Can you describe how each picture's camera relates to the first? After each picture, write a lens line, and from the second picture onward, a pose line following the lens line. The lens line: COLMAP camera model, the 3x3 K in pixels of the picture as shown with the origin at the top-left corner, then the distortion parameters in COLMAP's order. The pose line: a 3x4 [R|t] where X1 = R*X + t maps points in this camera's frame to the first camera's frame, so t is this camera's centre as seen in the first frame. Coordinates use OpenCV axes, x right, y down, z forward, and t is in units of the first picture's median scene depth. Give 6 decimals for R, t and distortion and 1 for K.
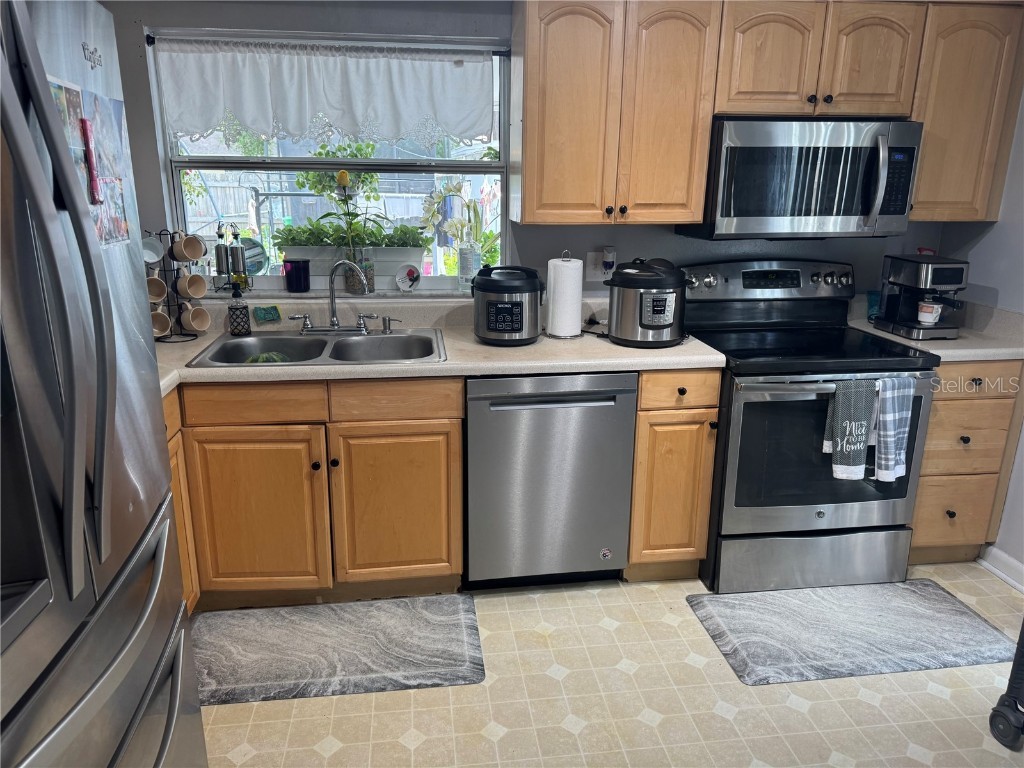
lens RADIAL K [[717.8, 0, 513.2], [0, 717.8, 387.5], [0, 0, 1]] dist [0.055694, -0.051249]
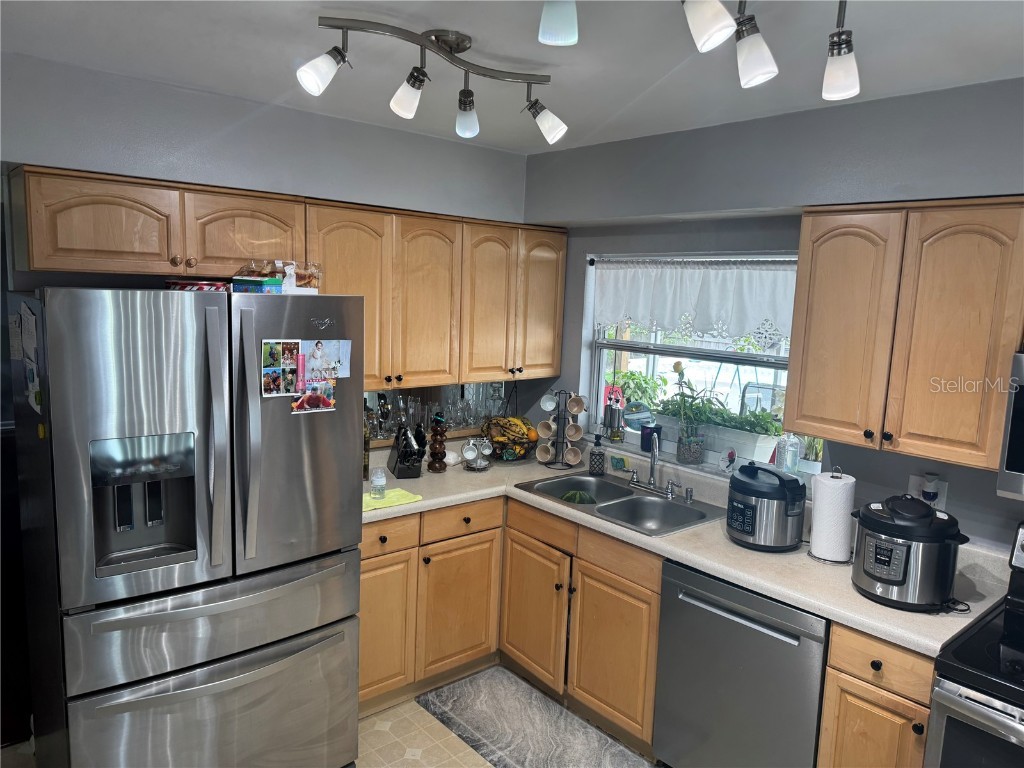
lens RADIAL K [[717.8, 0, 512.3], [0, 717.8, 389.8], [0, 0, 1]] dist [0.055694, -0.051249]
pose [[0.551289, 0.134342, -0.823428, 0.610410], [-0.269631, 0.962678, -0.023459, -0.155879], [0.789544, 0.234955, 0.566936, 0.127016]]
